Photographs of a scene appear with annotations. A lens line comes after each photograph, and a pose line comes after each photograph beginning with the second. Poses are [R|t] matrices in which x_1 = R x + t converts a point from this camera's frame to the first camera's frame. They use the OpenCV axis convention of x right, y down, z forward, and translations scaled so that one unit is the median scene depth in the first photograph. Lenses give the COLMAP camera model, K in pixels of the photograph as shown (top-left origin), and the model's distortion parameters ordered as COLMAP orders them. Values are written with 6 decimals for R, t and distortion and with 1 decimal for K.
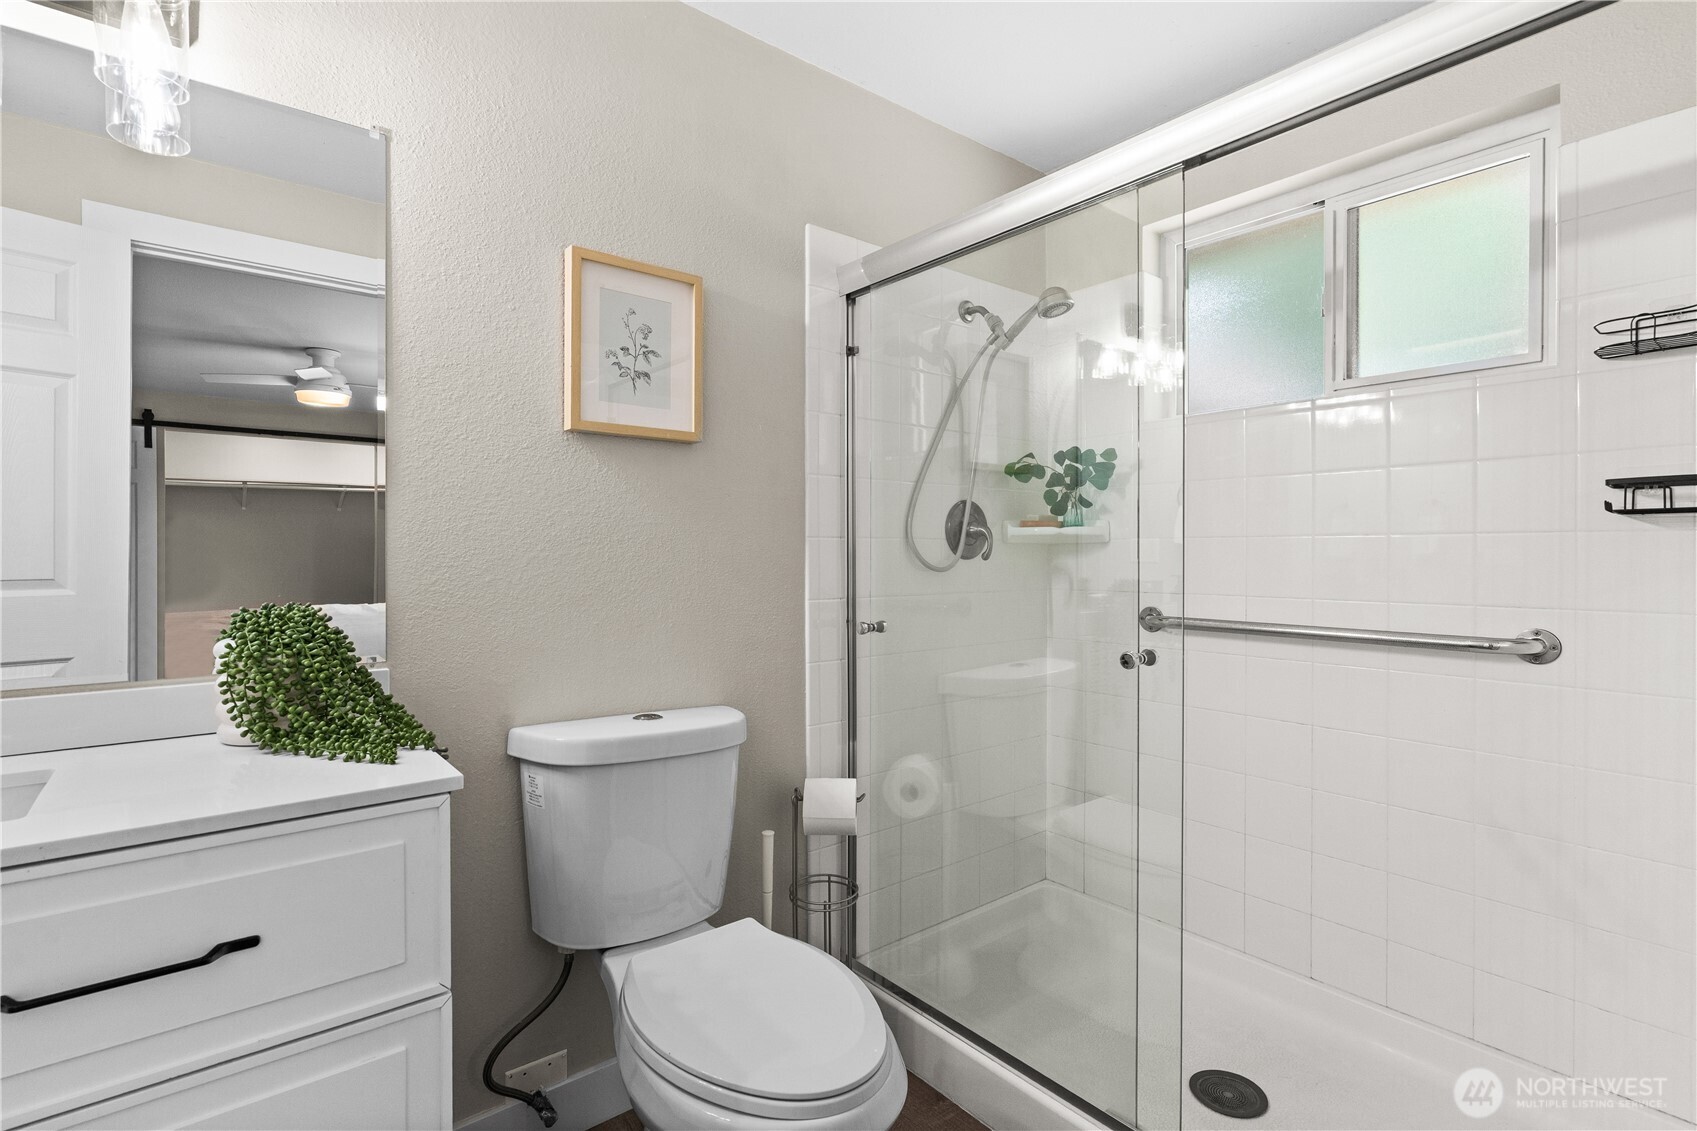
lens RADIAL K [[782.5, 0, 829.8], [0, 782.5, 567.3], [0, 0, 1]] dist [-0.004160, 0.000241]
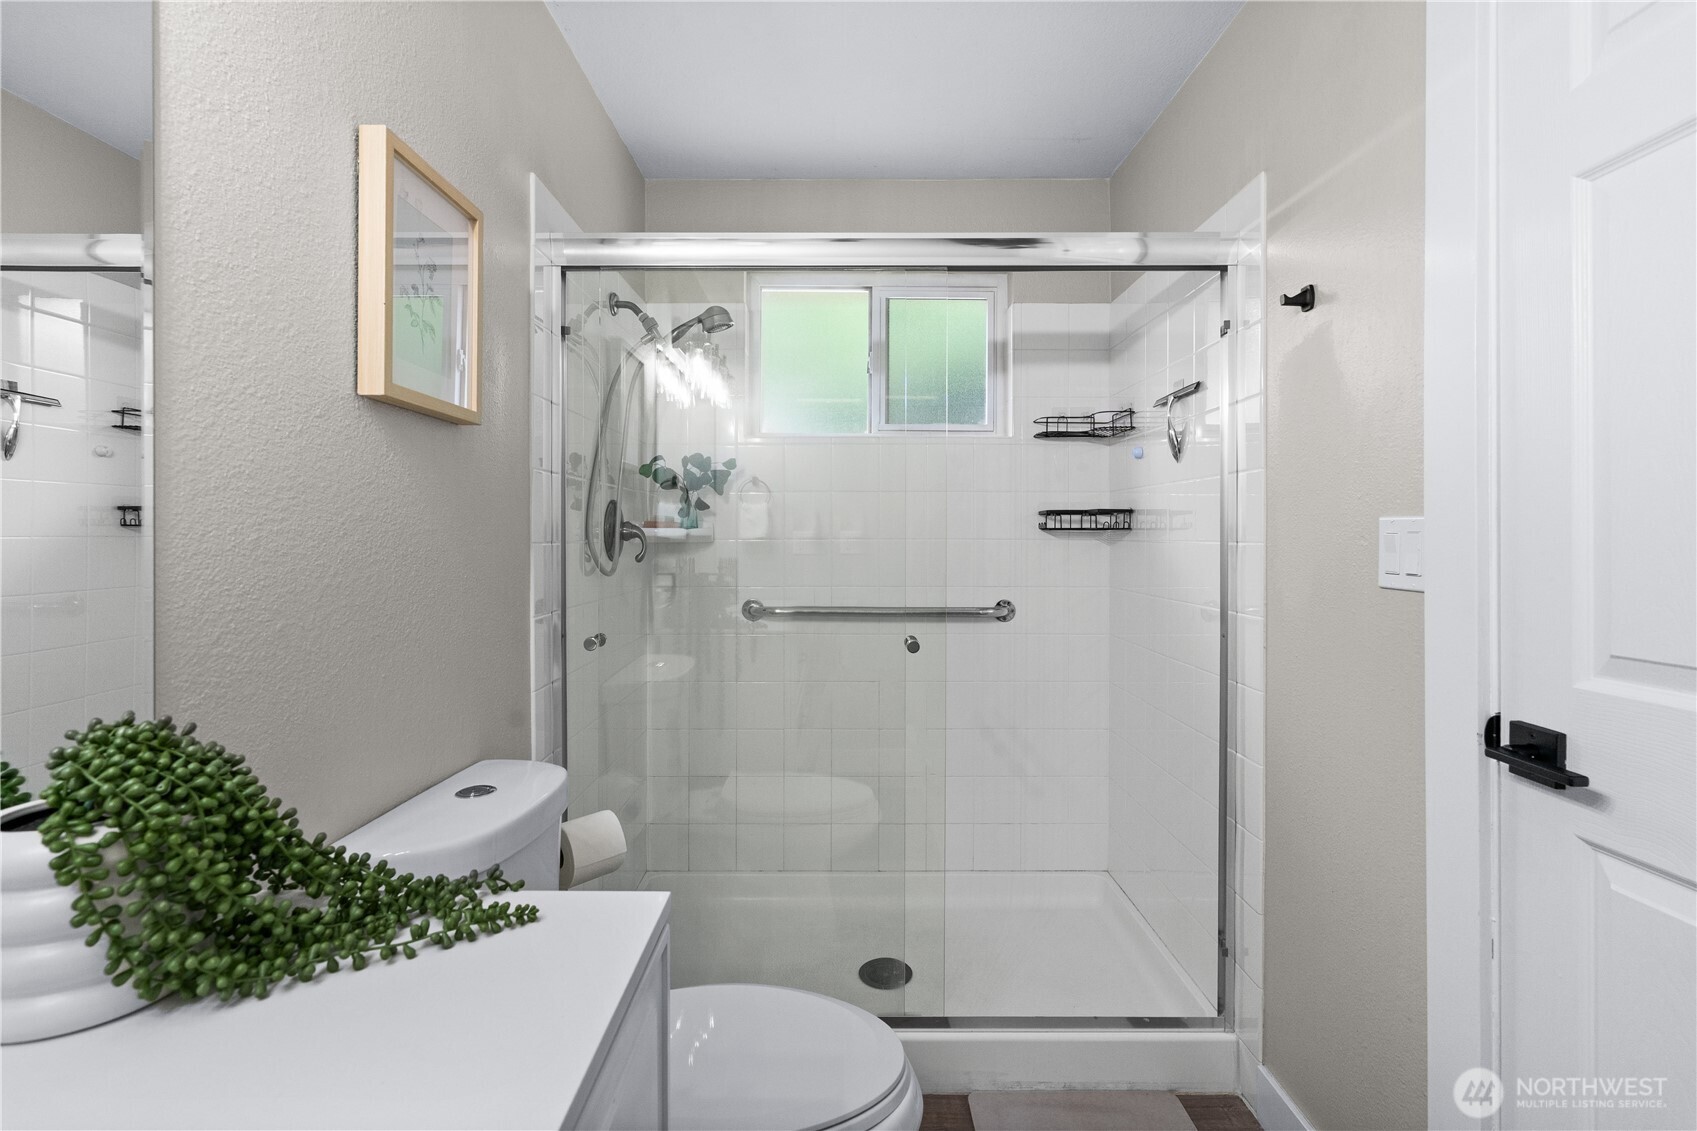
lens RADIAL K [[805.2, 0, 837.1], [0, 805.2, 555.2], [0, 0, 1]] dist [-0.003560, 0.000034]
pose [[0.620273, -0.017910, 0.784182, -0.534973], [0.011007, 0.999840, 0.014129, -0.036160], [-0.784309, -0.000133, 0.620370, 0.213877]]
